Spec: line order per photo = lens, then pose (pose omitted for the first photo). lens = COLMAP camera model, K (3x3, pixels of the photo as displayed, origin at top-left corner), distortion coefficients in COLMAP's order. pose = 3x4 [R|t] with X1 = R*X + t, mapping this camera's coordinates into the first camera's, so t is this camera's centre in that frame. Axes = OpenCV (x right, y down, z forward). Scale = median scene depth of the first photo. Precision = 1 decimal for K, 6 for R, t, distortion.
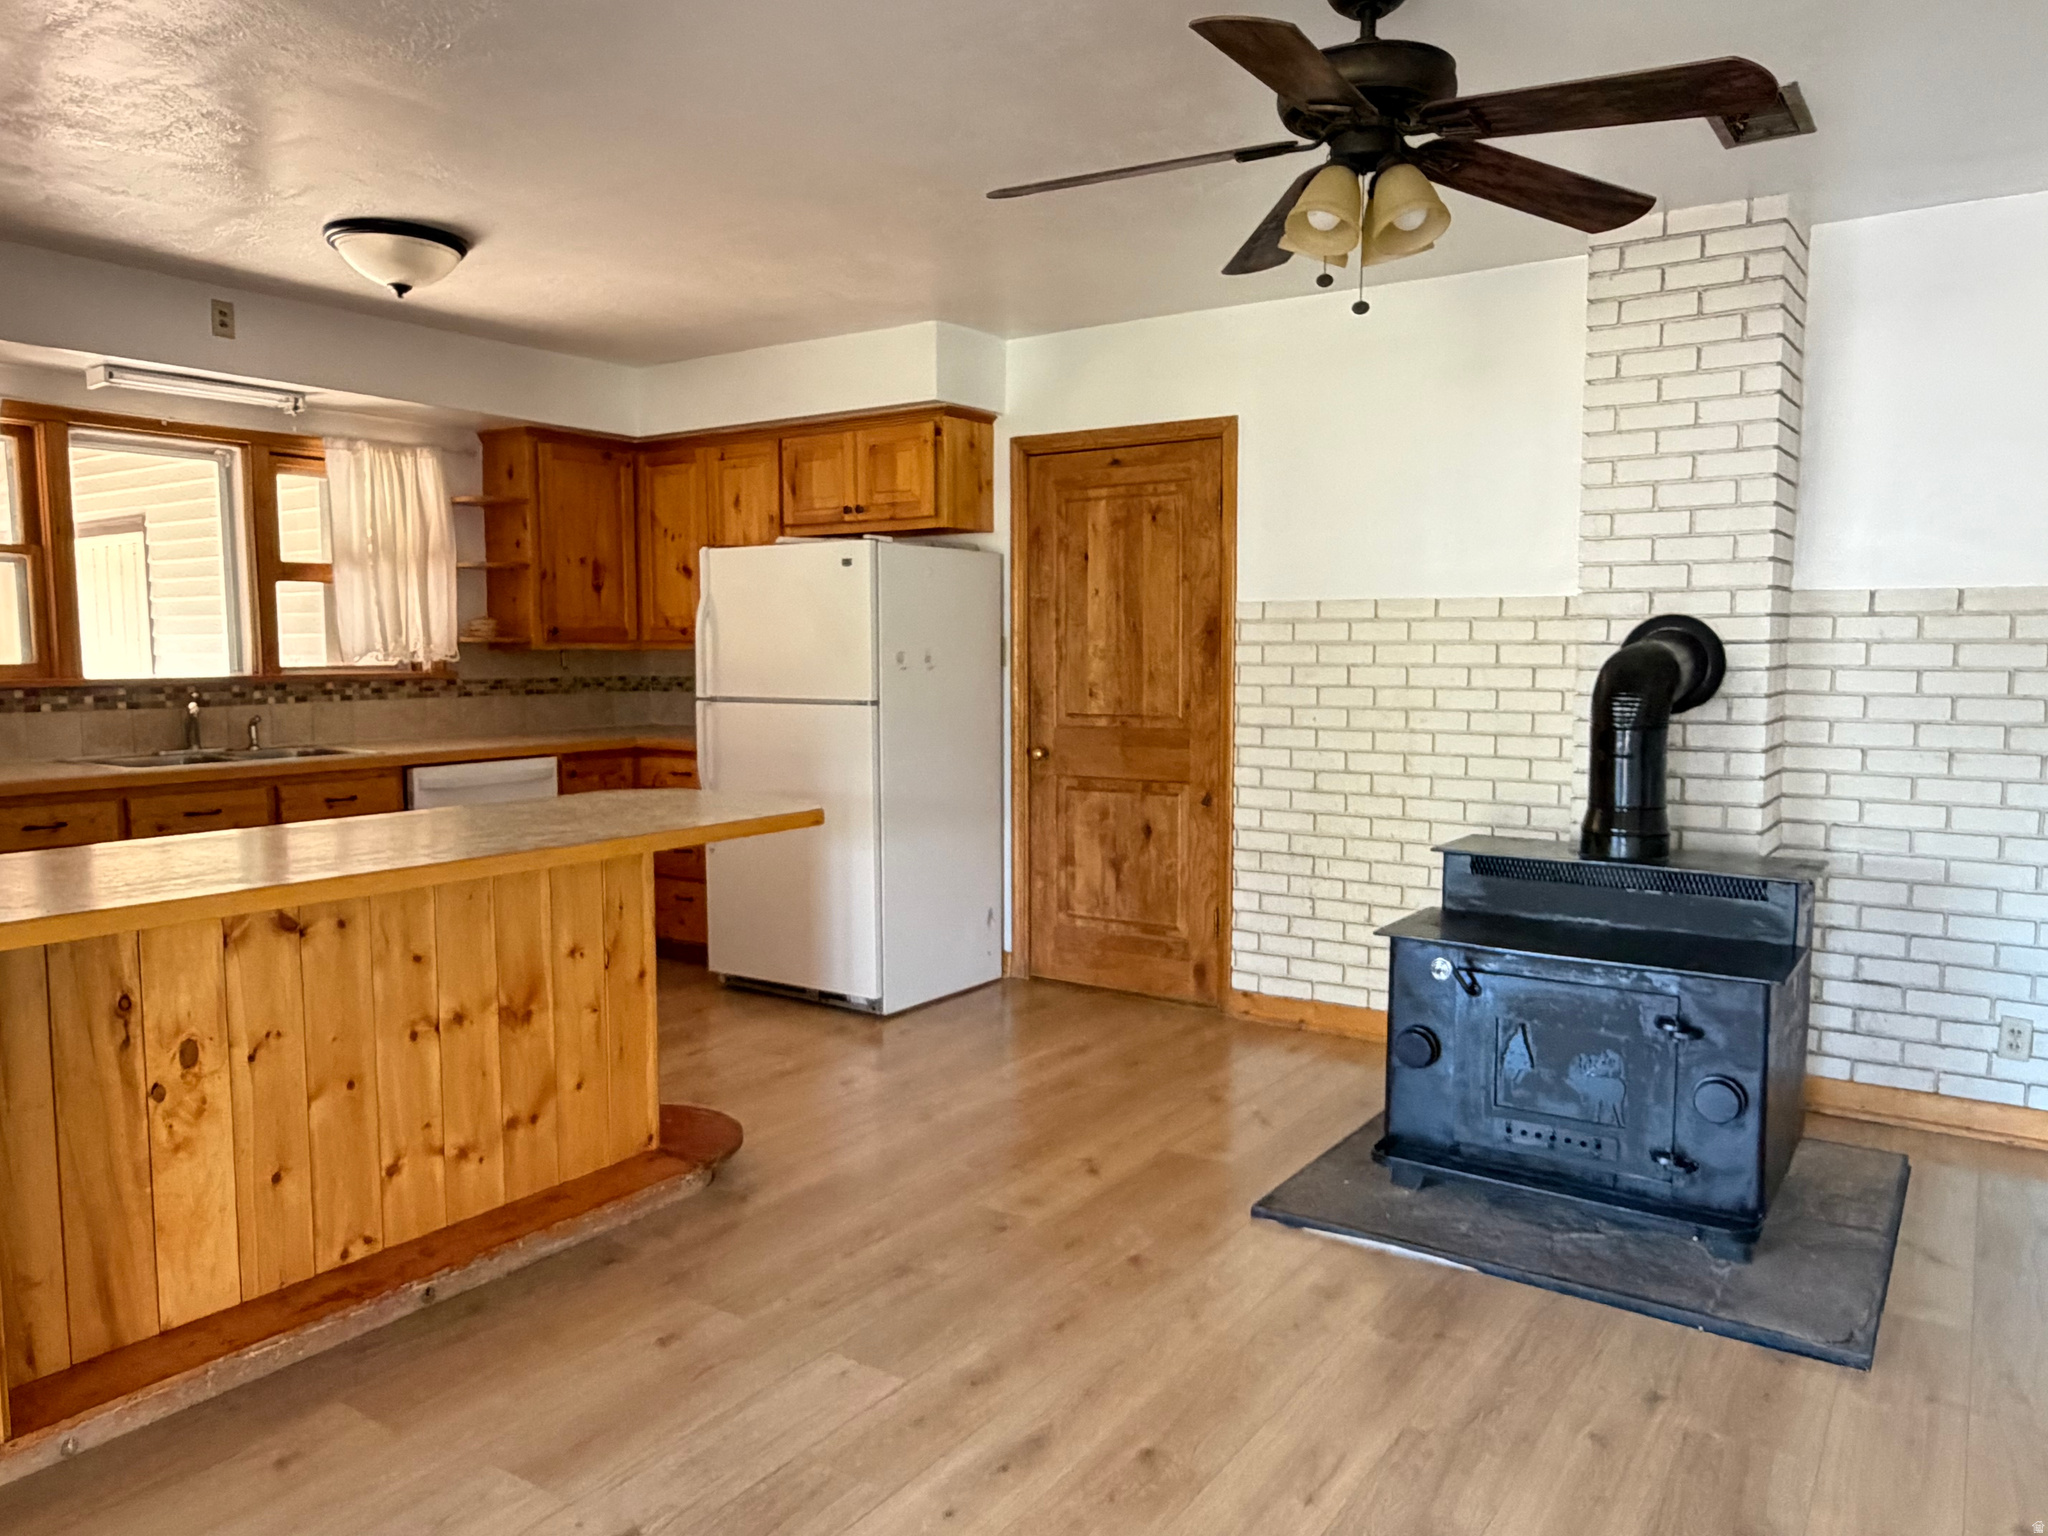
lens RADIAL K [[1437.5, 0, 1014.3], [0, 1437.5, 772.4], [0, 0, 1]] dist [0.011916, -0.026197]
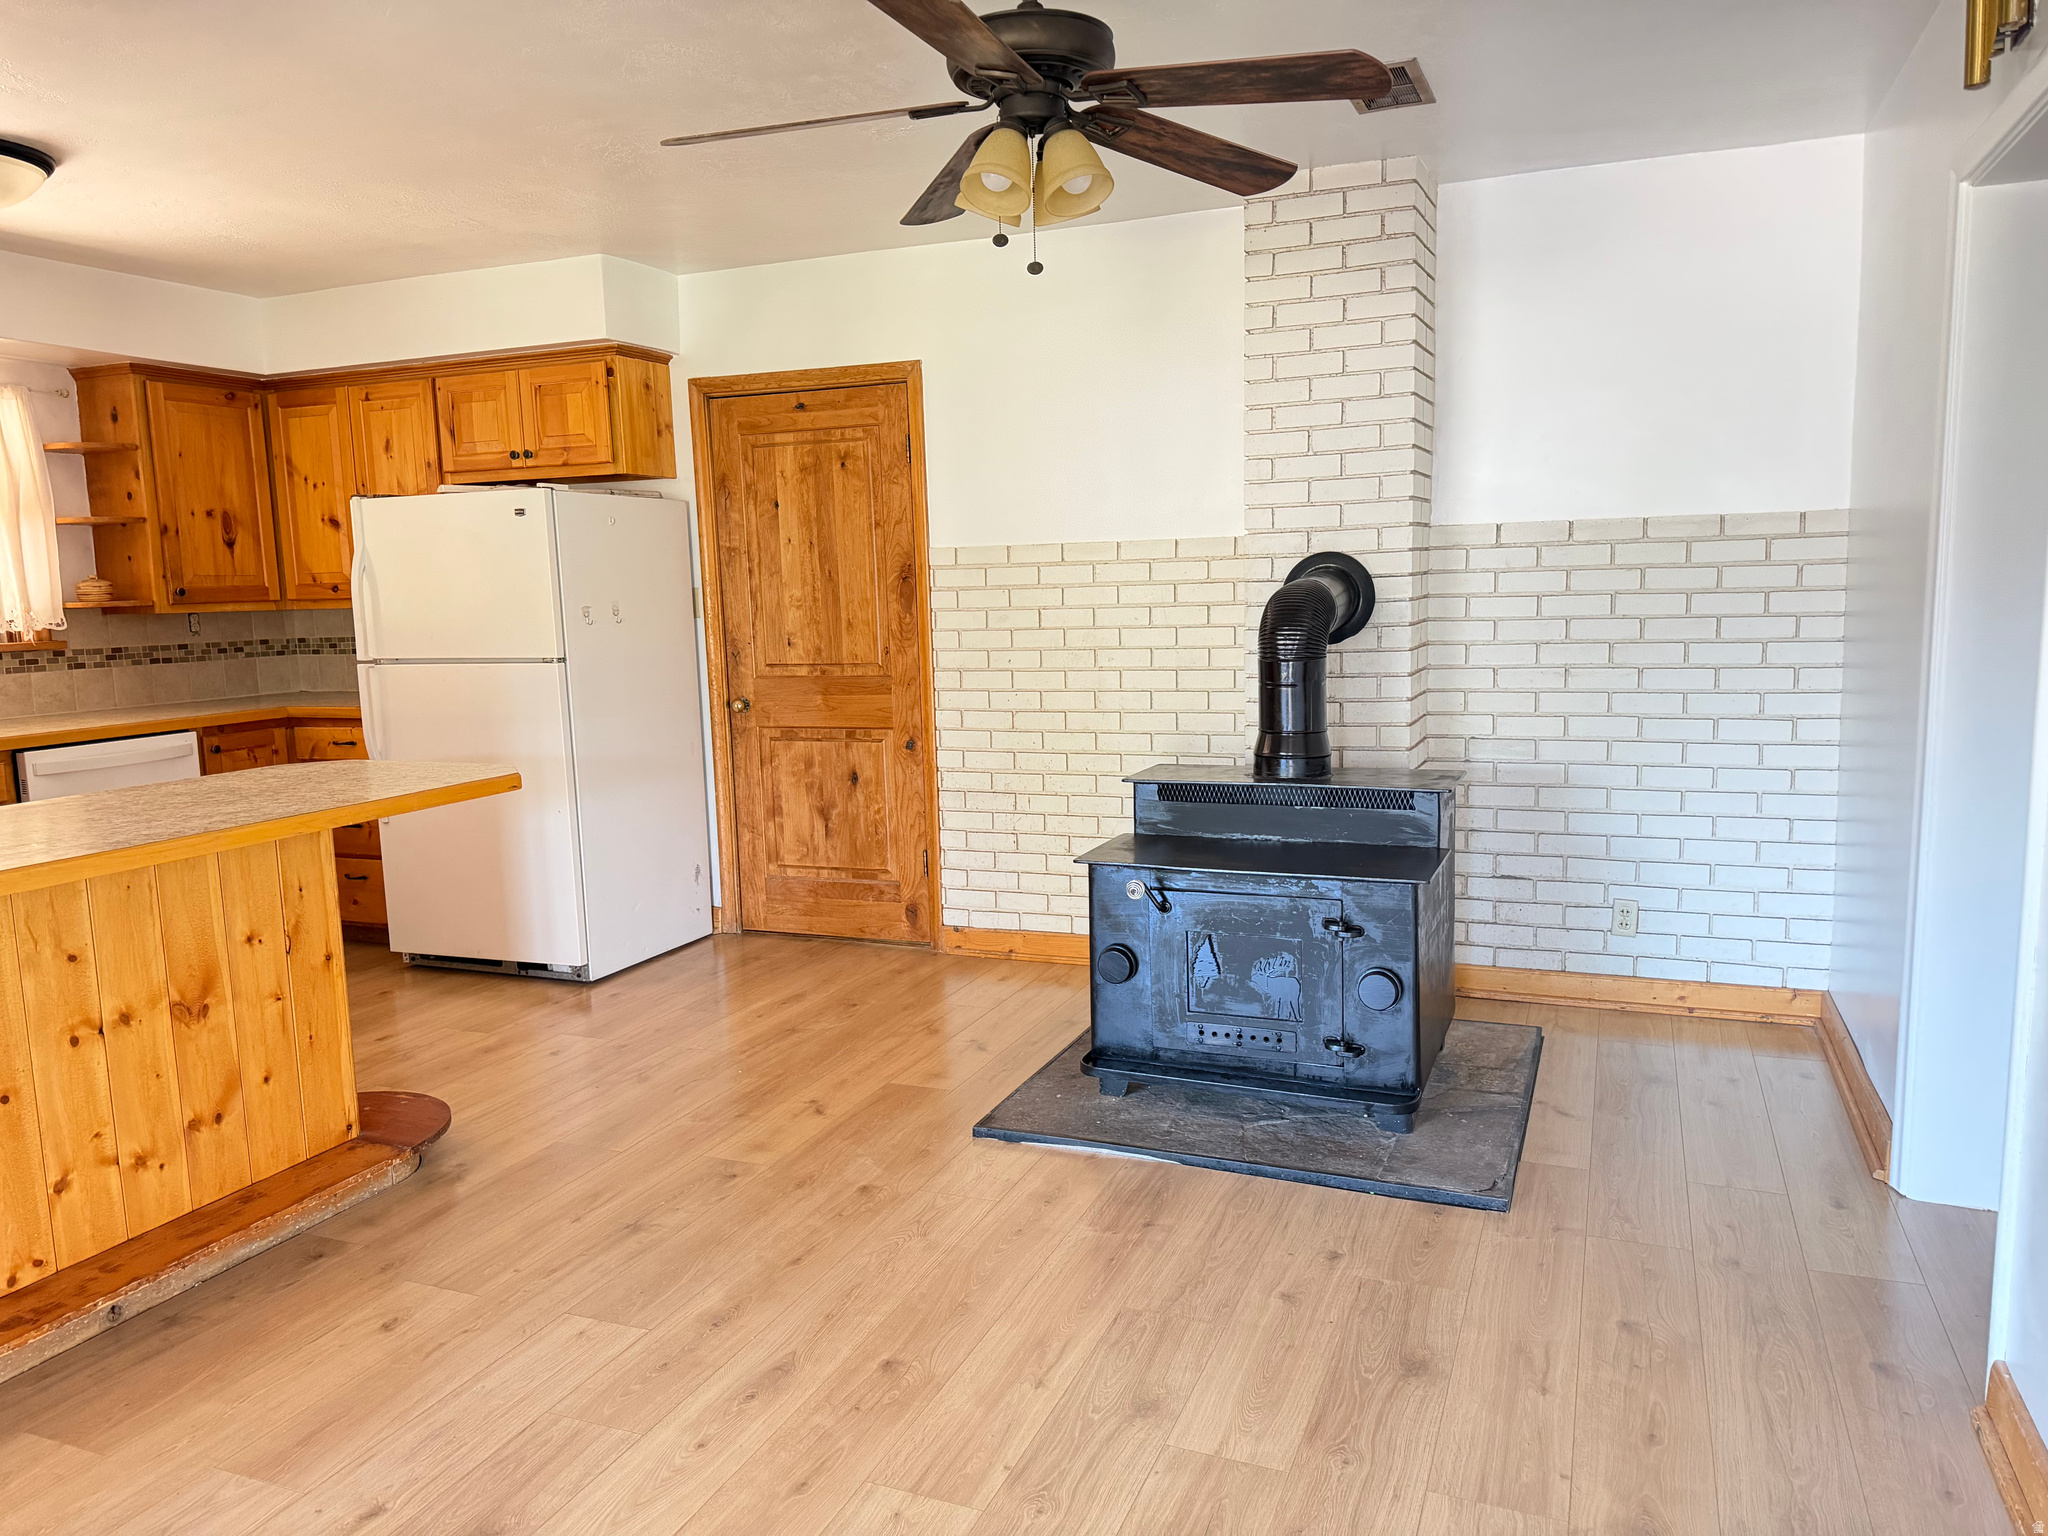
lens RADIAL K [[1437.5, 0, 1035.3], [0, 1437.5, 788.2], [0, 0, 1]] dist [0.011916, -0.026197]
pose [[0.974401, -0.056177, 0.217686, -0.003859], [0.045390, 0.997495, 0.054248, -0.000848], [-0.220188, -0.042979, 0.974510, -0.016933]]
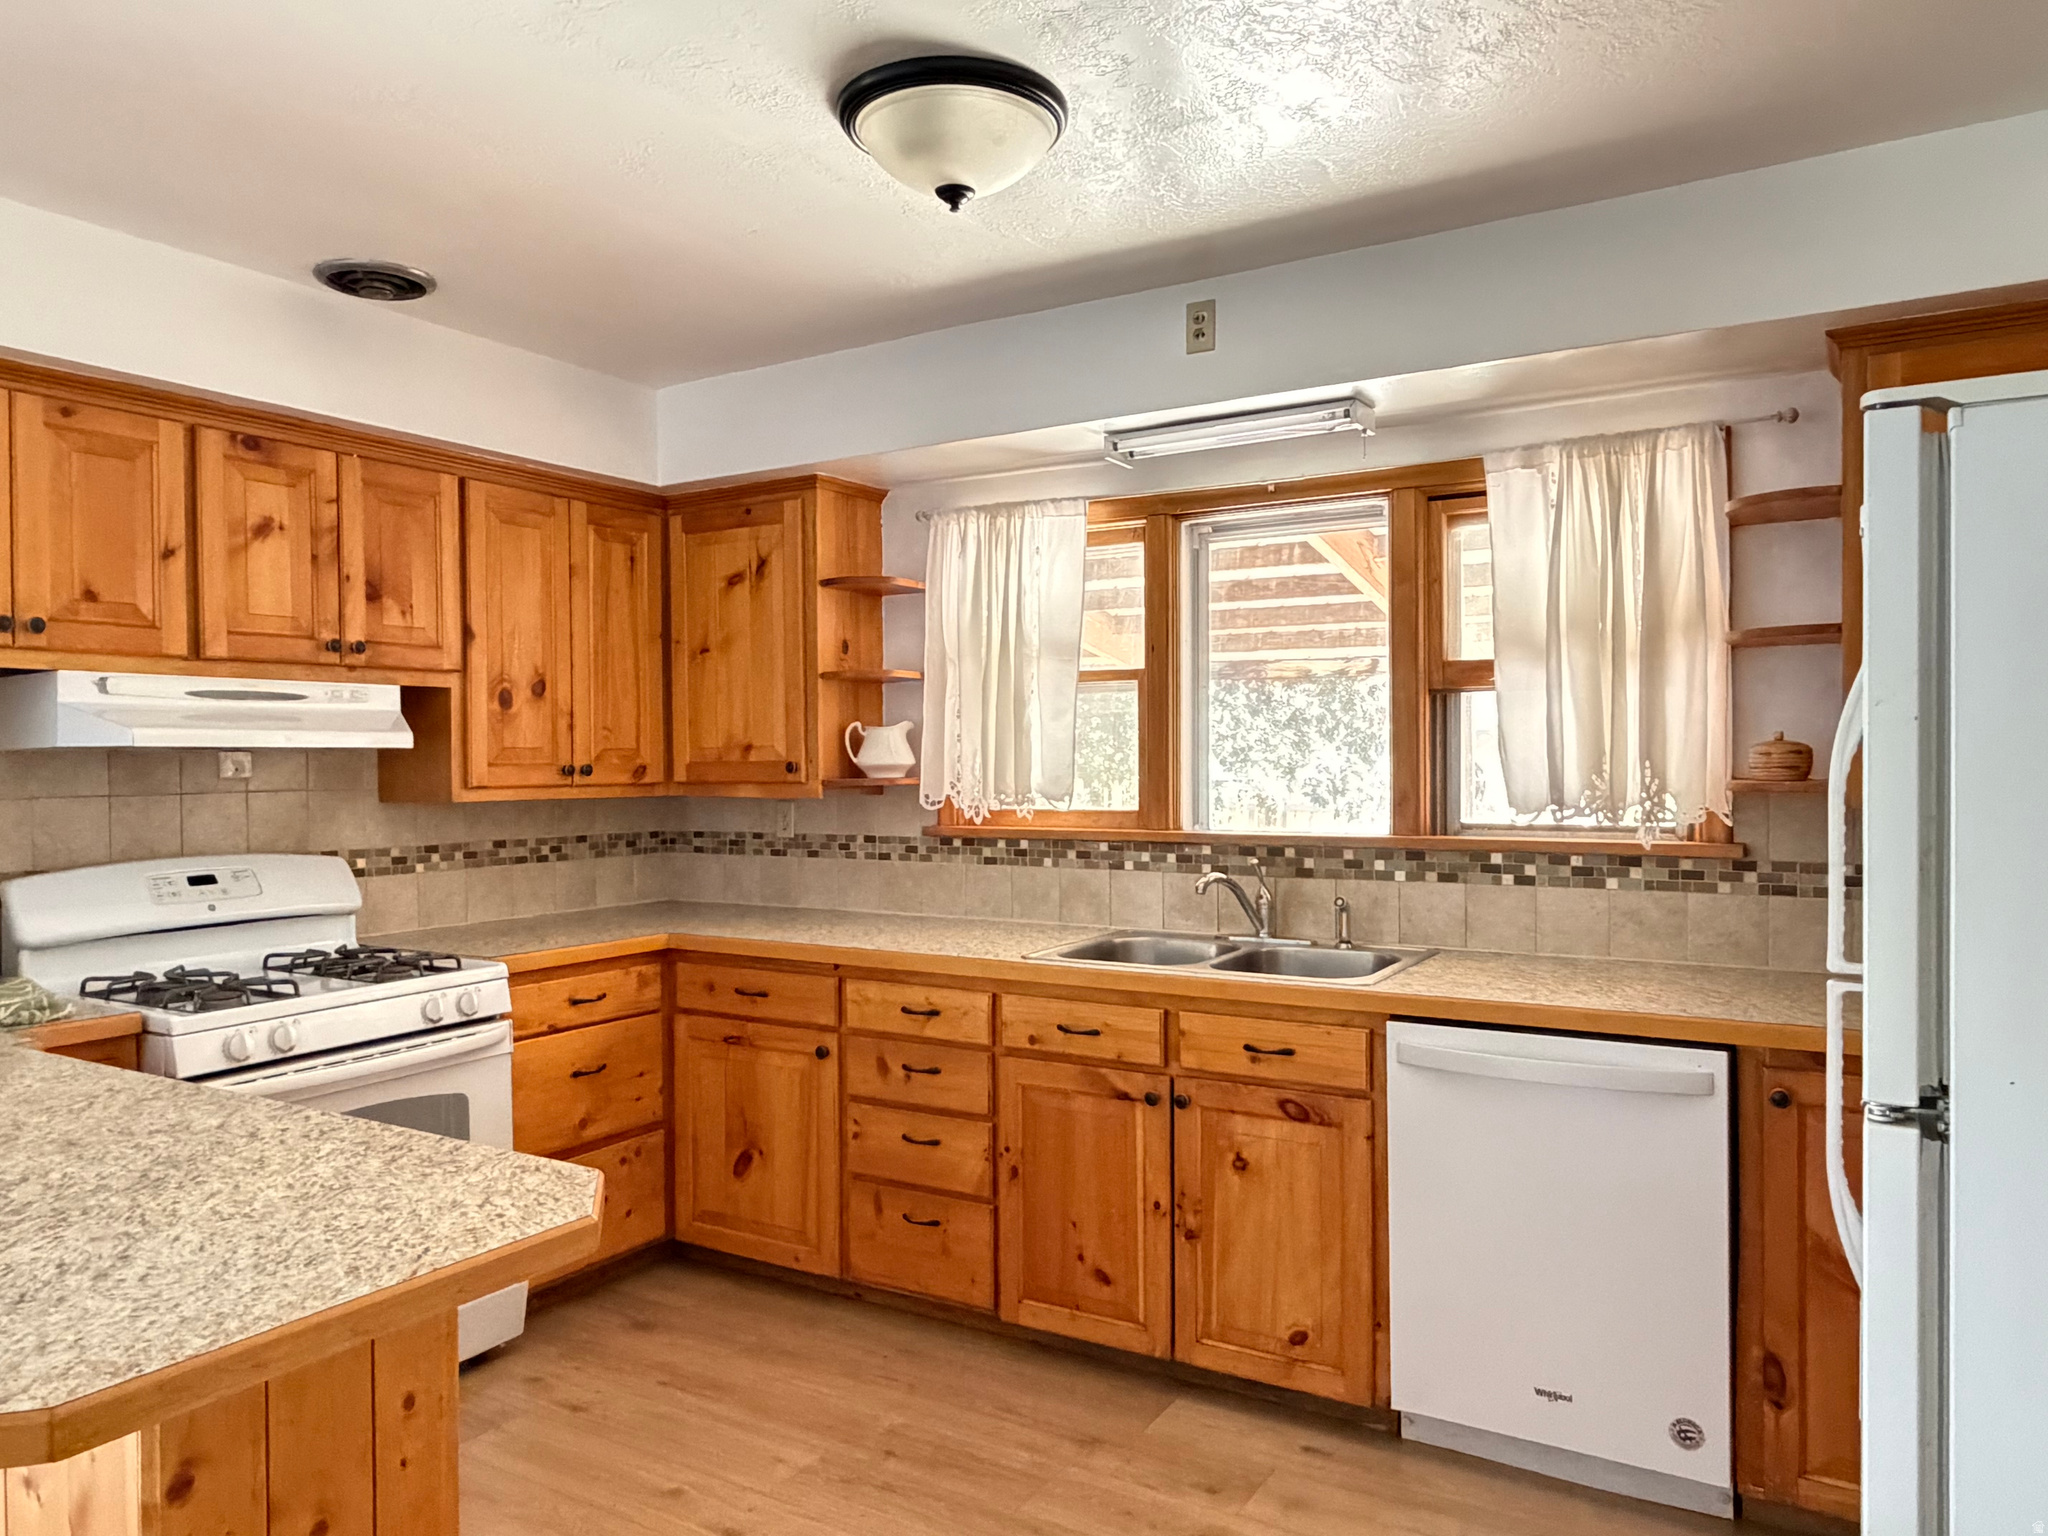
lens RADIAL K [[1437.5, 0, 1025.7], [0, 1437.5, 766.5], [0, 0, 1]] dist [0.011916, -0.026197]
pose [[0.067449, 0.002353, -0.997720, 0.542372], [-0.085378, 0.996343, -0.003422, -0.365296], [0.994063, 0.085414, 0.067403, 3.463000]]
